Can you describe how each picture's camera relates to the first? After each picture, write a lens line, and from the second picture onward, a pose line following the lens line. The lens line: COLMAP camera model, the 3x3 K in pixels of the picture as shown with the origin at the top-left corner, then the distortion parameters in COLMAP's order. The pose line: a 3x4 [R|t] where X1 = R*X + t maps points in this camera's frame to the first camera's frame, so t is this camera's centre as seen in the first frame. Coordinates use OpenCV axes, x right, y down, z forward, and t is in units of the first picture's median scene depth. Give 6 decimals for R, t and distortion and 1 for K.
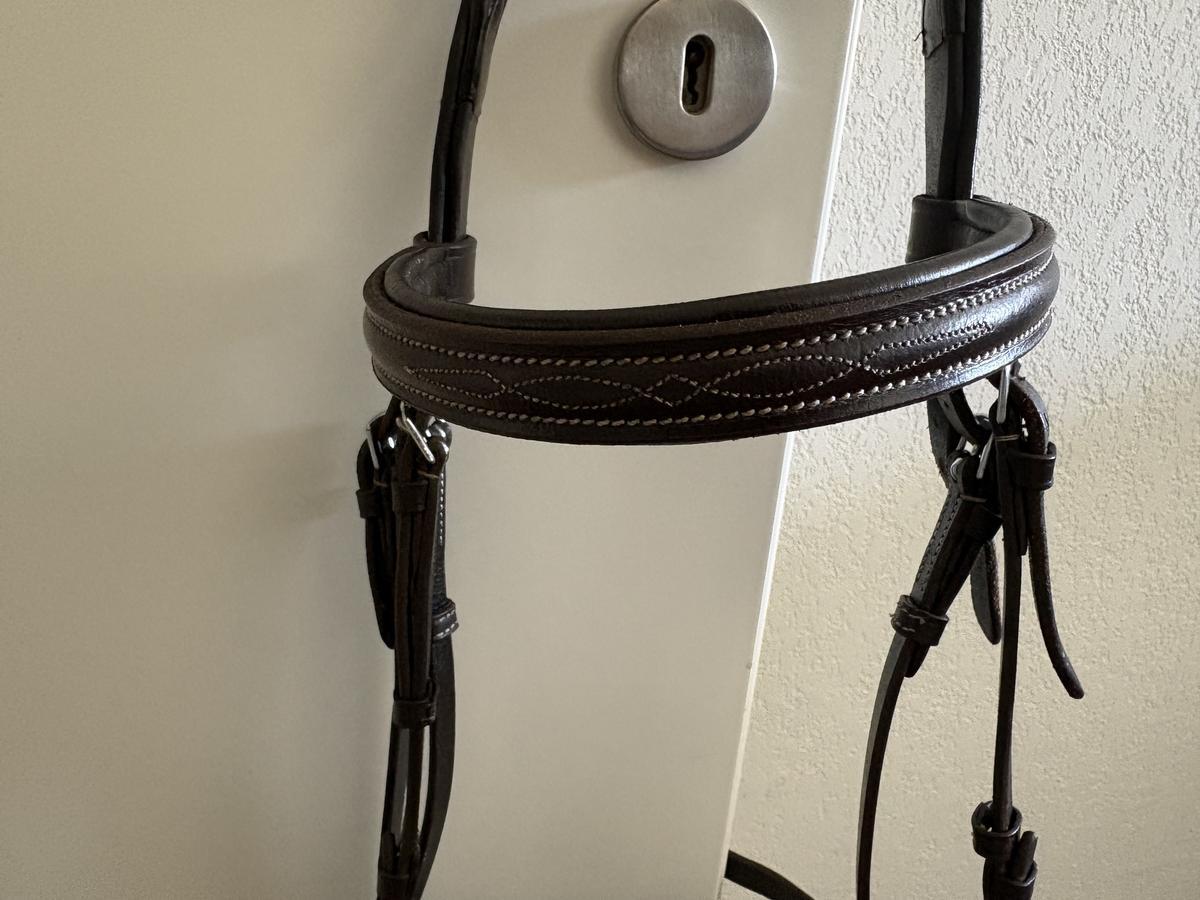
lens RADIAL K [[922.7, 0, 595.6], [0, 922.7, 457.5], [0, 0, 1]] dist [0.030206, -0.047785]
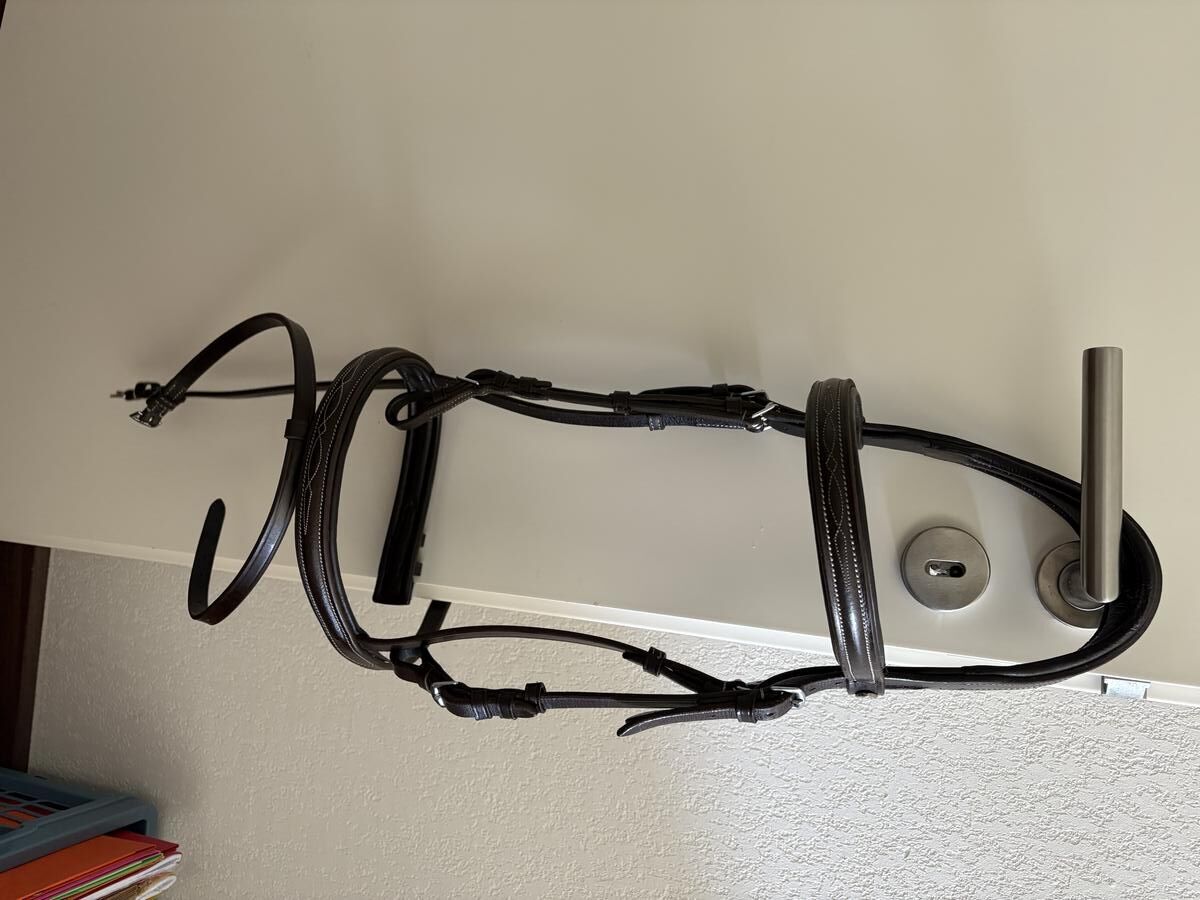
lens RADIAL K [[922.7, 0, 605.7], [0, 922.7, 450.8], [0, 0, 1]] dist [0.030206, -0.047785]
pose [[-0.075900, 0.967429, -0.241497, 0.247245], [-0.996472, -0.082290, -0.016471, 0.212923], [-0.035807, 0.239395, 0.970262, -0.564587]]
